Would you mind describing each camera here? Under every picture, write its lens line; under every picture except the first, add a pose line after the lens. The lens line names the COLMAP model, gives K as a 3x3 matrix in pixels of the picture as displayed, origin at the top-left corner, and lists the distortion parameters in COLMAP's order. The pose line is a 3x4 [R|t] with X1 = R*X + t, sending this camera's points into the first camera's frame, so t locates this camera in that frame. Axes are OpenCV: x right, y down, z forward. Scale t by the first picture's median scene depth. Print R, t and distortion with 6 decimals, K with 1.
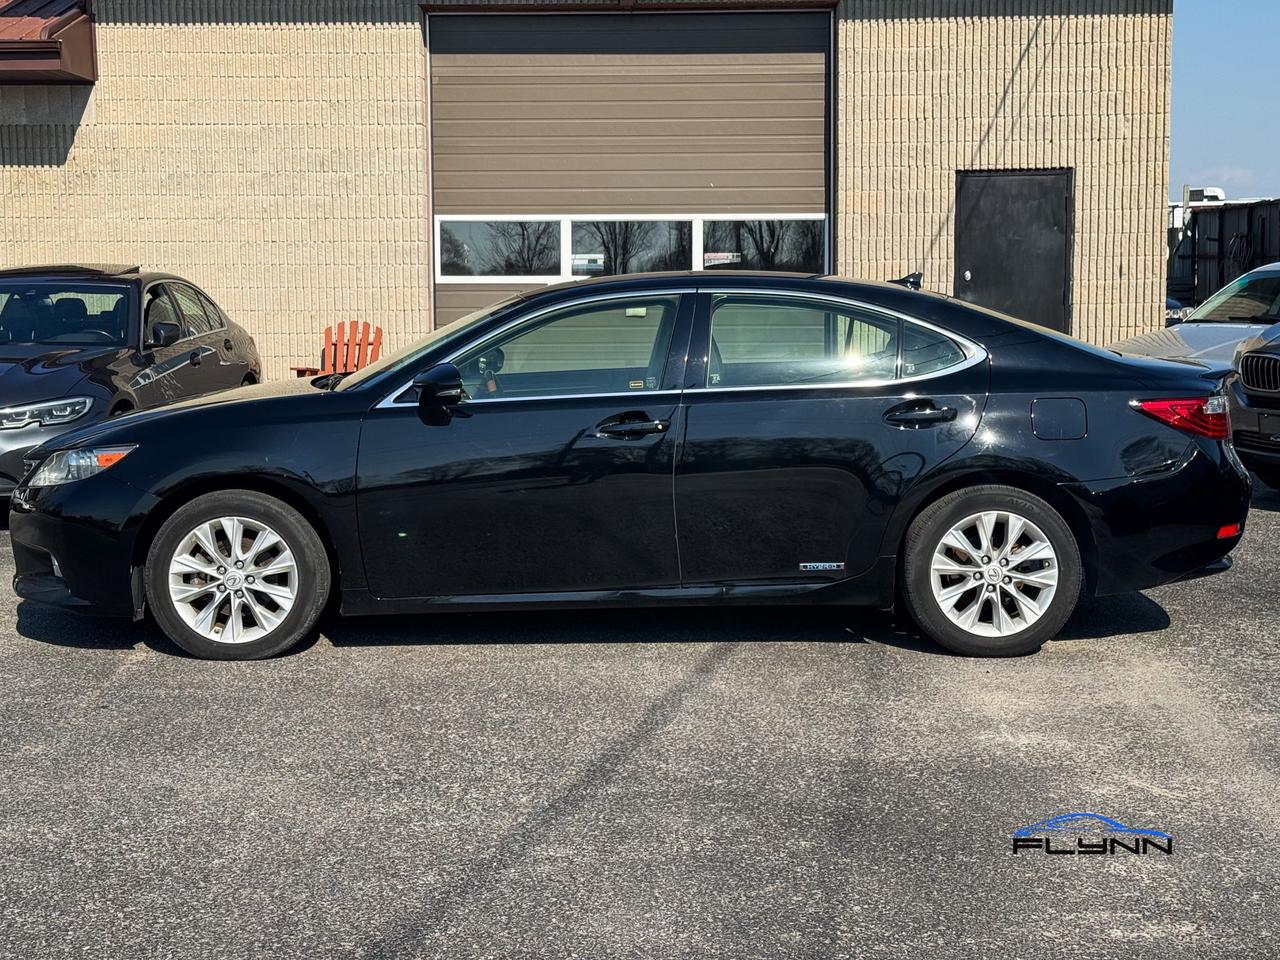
lens RADIAL K [[1647.4, 0, 605.7], [0, 1647.4, 451.9], [0, 0, 1]] dist [0.086931, 0.000000]
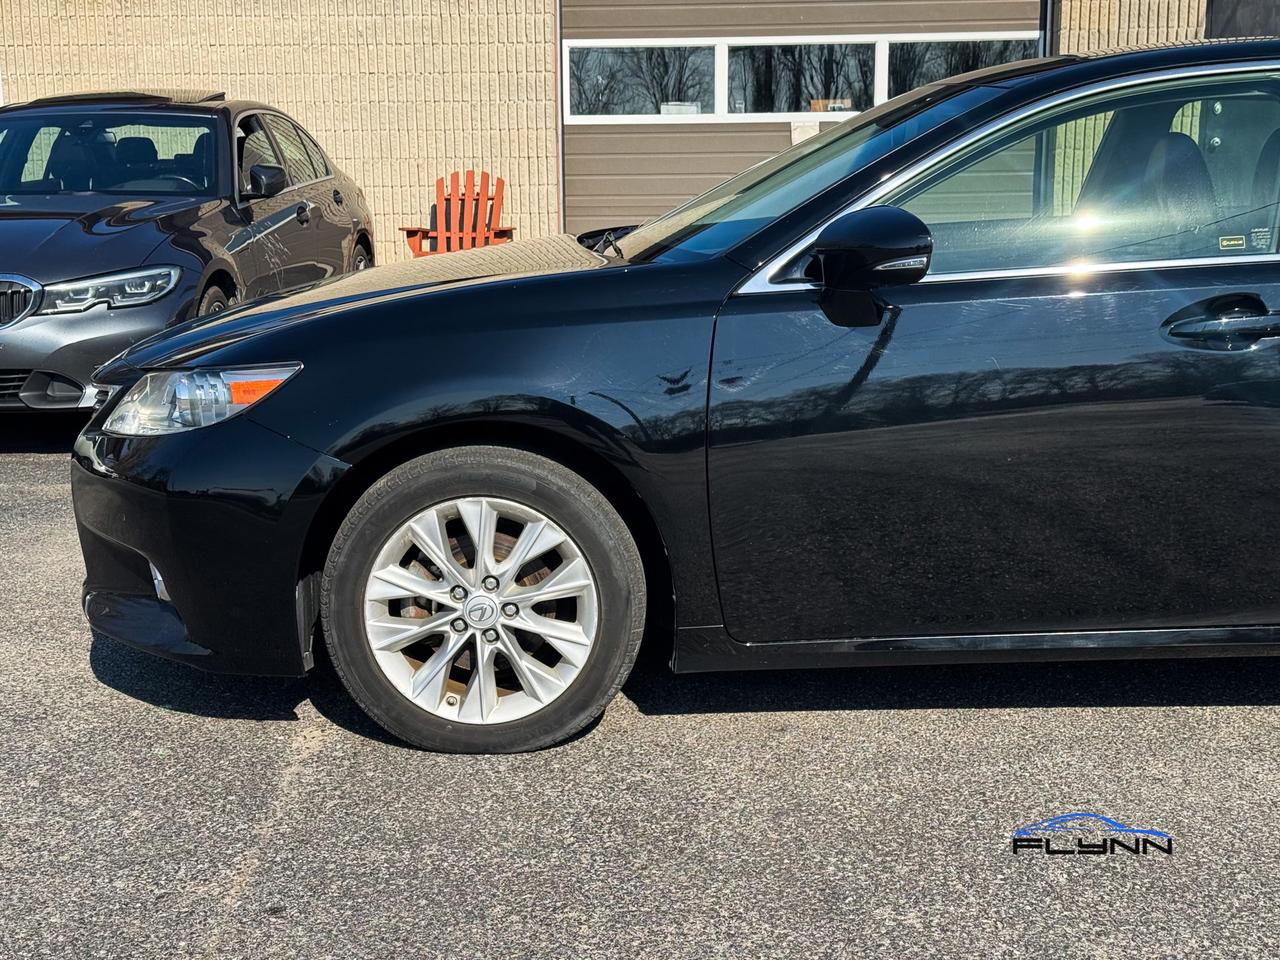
lens RADIAL K [[1624.9, 0, 629.8], [0, 1624.9, 481.6], [0, 0, 1]] dist [0.078084, 0.000000]
pose [[0.999862, -0.003533, -0.016214, -0.104241], [0.005183, 0.994677, 0.102912, -0.012774], [0.015764, -0.102982, 0.994558, 0.293820]]
